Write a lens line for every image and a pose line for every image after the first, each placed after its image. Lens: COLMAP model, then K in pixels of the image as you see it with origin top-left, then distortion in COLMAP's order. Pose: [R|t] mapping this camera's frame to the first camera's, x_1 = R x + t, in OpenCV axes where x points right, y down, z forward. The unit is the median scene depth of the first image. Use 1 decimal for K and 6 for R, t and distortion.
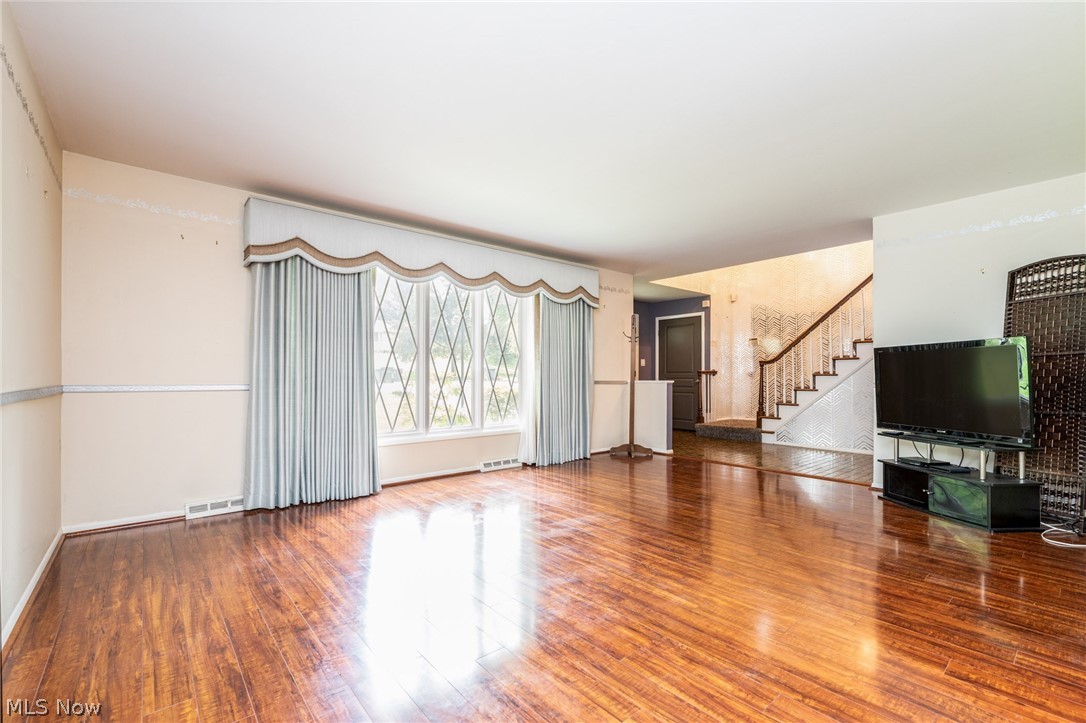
lens RADIAL K [[475.3, 0, 553.8], [0, 475.3, 377.8], [0, 0, 1]] dist [-0.001705, -0.001598]
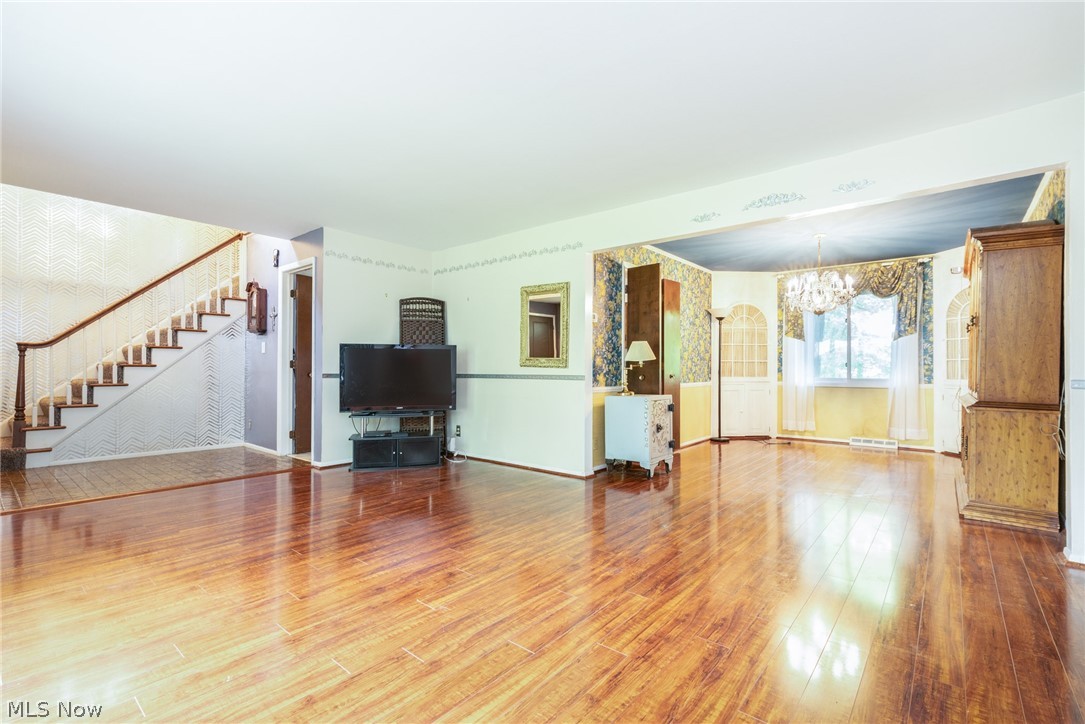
lens RADIAL K [[474.9, 0, 542.0], [0, 474.9, 366.9], [0, 0, 1]] dist [-0.001705, -0.001598]
pose [[-0.141753, 0.004625, 0.989891, -0.688476], [0.000321, 0.999989, -0.004627, -0.000745], [-0.989902, -0.000338, -0.141753, 0.865394]]
